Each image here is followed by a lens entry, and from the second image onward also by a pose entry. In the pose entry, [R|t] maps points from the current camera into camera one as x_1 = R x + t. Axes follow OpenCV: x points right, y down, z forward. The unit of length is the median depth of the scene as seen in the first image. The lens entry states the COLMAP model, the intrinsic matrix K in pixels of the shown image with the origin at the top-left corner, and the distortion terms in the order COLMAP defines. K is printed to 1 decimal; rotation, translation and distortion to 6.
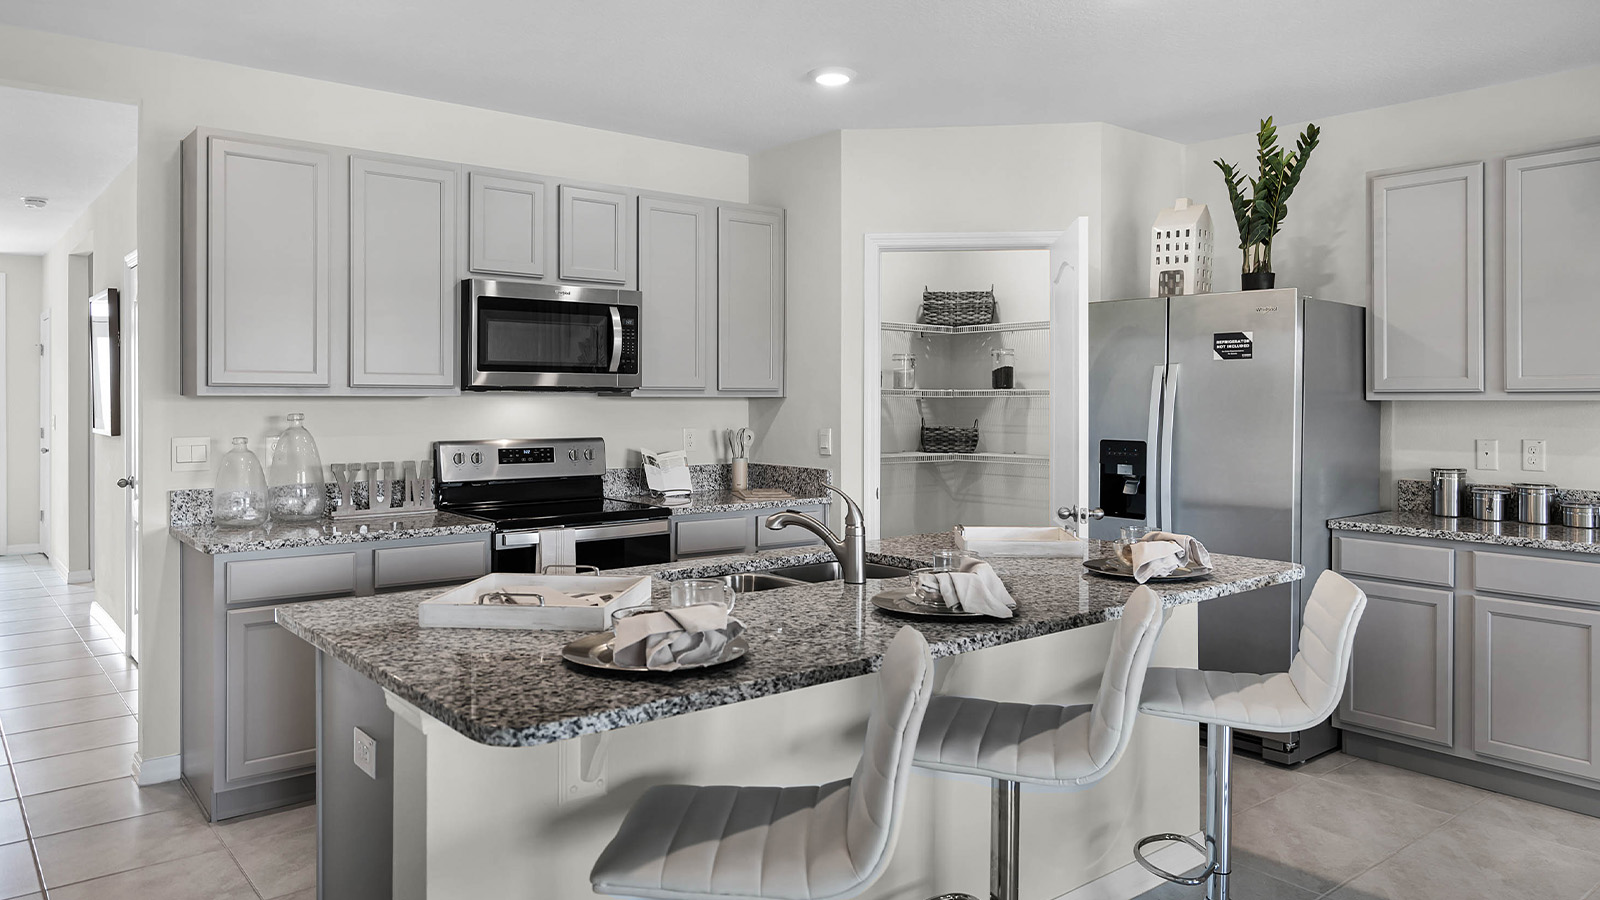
lens RADIAL K [[1092.2, 0, 801.2], [0, 1092.2, 395.8], [0, 0, 1]] dist [0.002234, 0.002544]
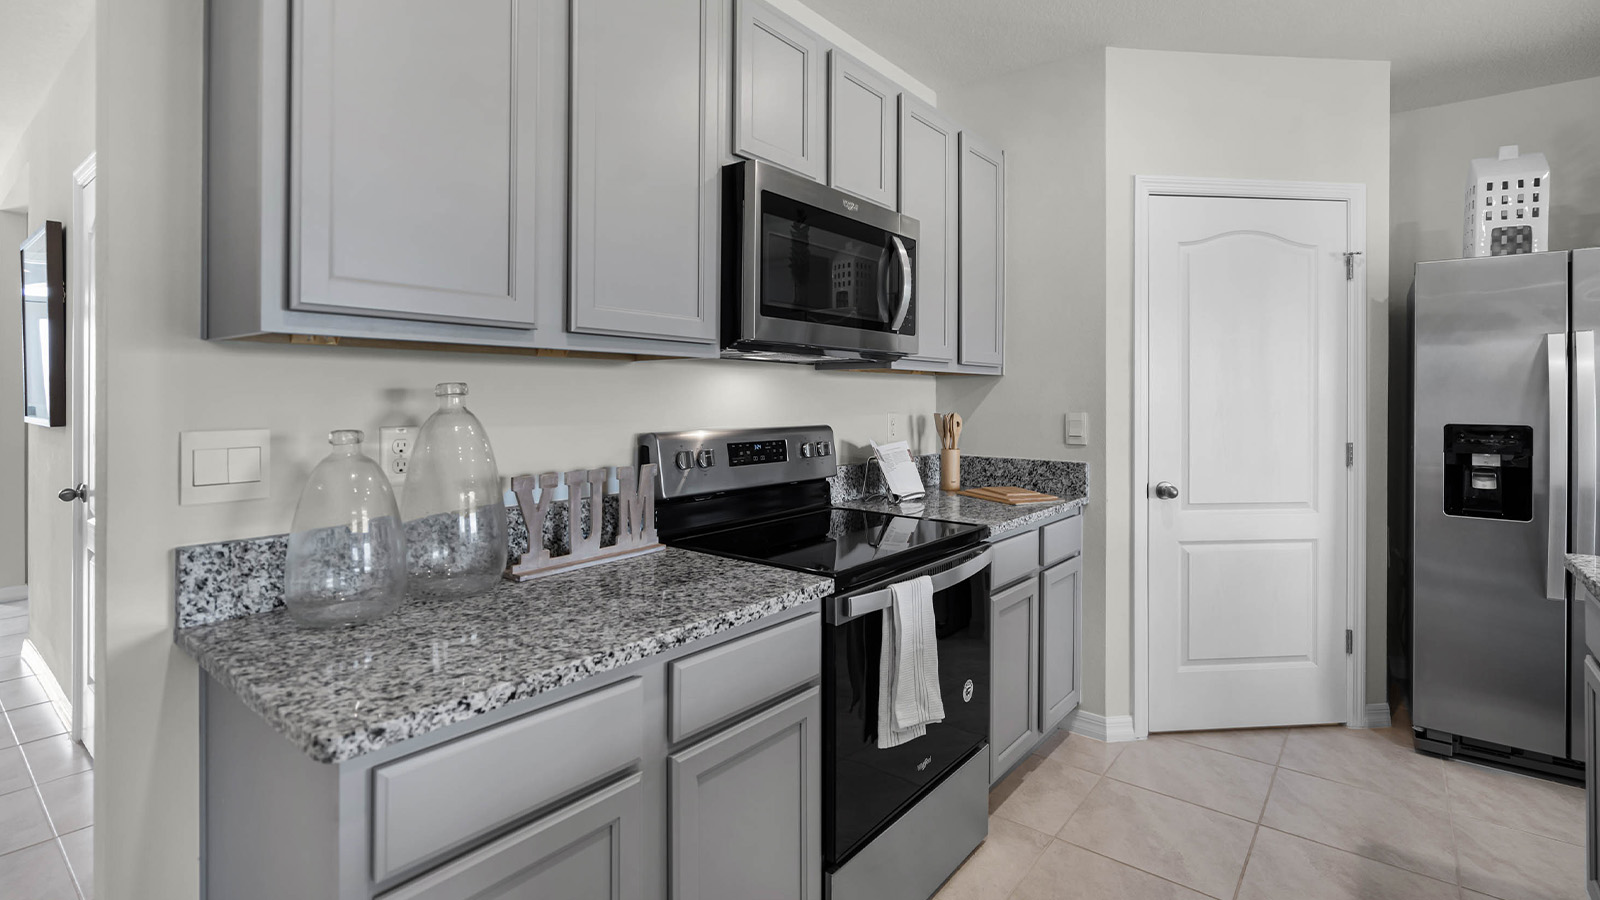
lens RADIAL K [[749.5, 0, 798.4], [0, 749.5, 394.1], [0, 0, 1]] dist [-0.002859, -0.000437]
pose [[0.977740, 0.003453, 0.209793, -0.381153], [-0.003426, 0.999994, -0.000492, 0.021407], [-0.209793, -0.000238, 0.977746, 0.627485]]
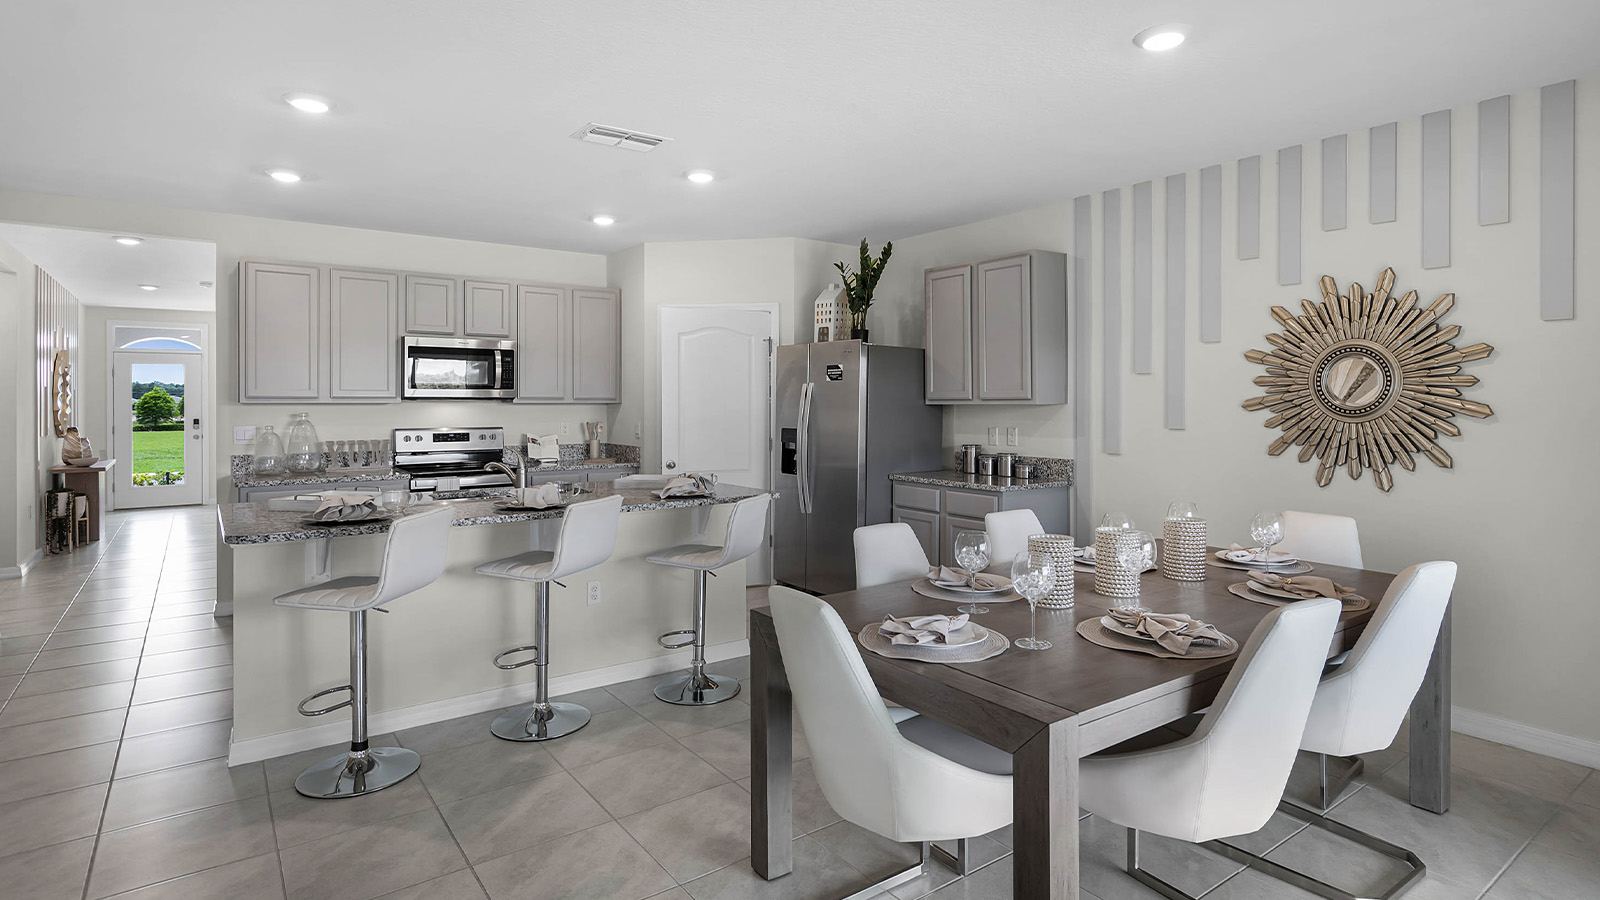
lens RADIAL K [[832.7, 0, 798.6], [0, 832.7, 401.7], [0, 0, 1]] dist [0.002263, 0.000411]
pose [[0.998402, -0.001974, -0.056477, 0.429624], [0.002066, 0.999997, 0.001571, -0.002485], [0.056474, -0.001685, 0.998403, -0.320681]]
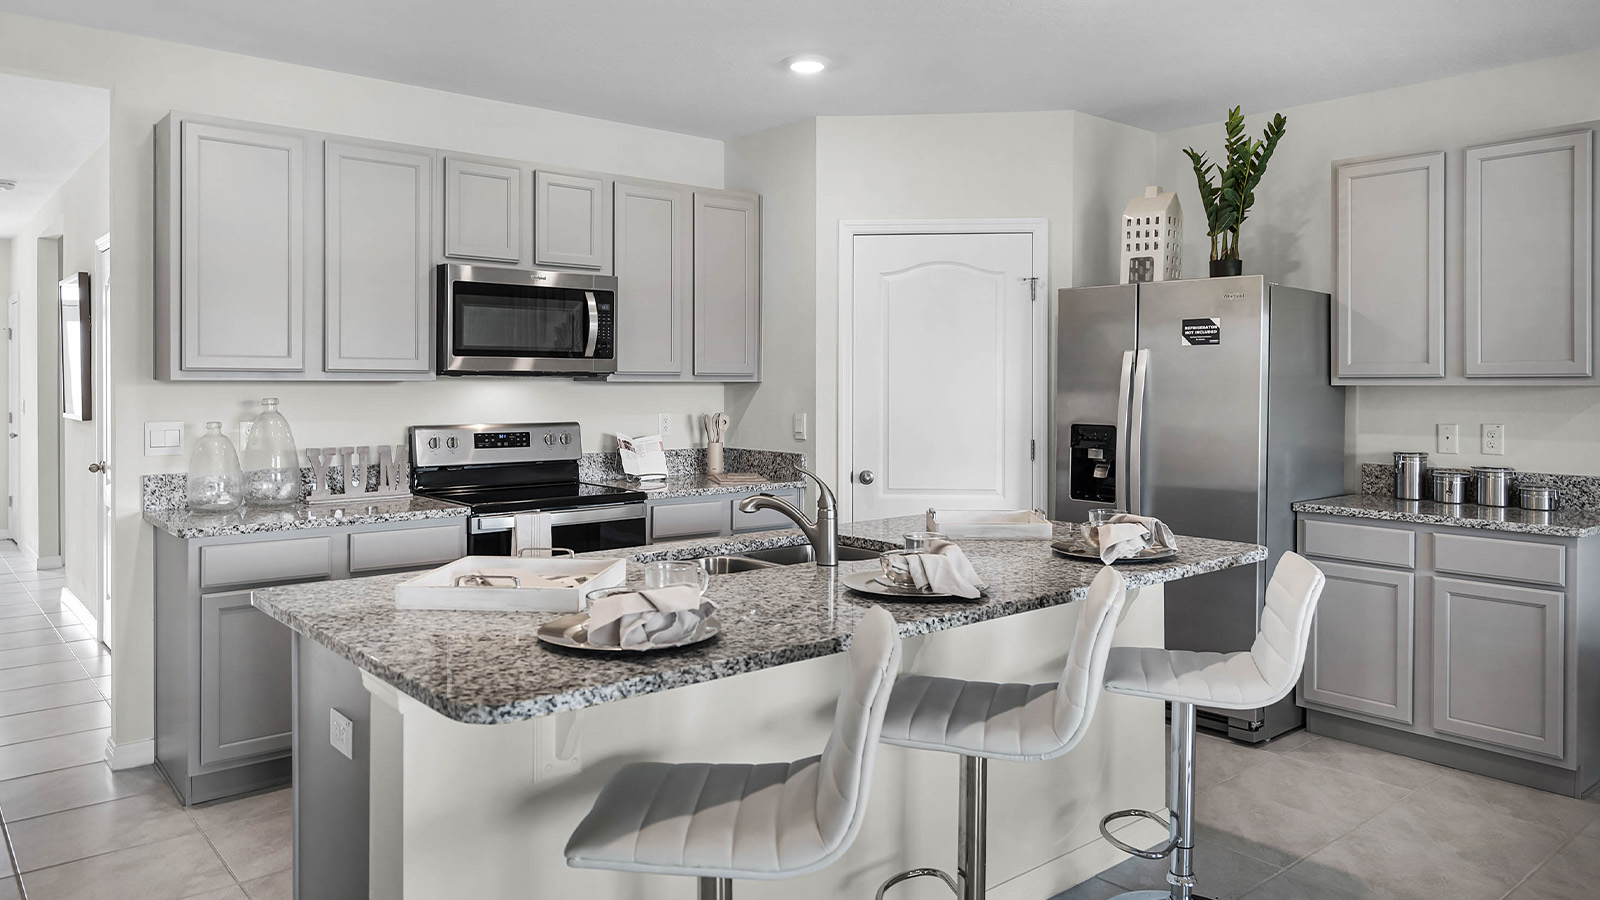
lens RADIAL K [[1093.2, 0, 799.6], [0, 1093.2, 384.1], [0, 0, 1]] dist [0.002927, 0.000398]
pose [[0.999816, 0.000559, 0.019188, 0.002656], [-0.000617, 0.999995, 0.003028, 0.000048], [-0.019186, -0.003039, 0.999811, -0.010163]]
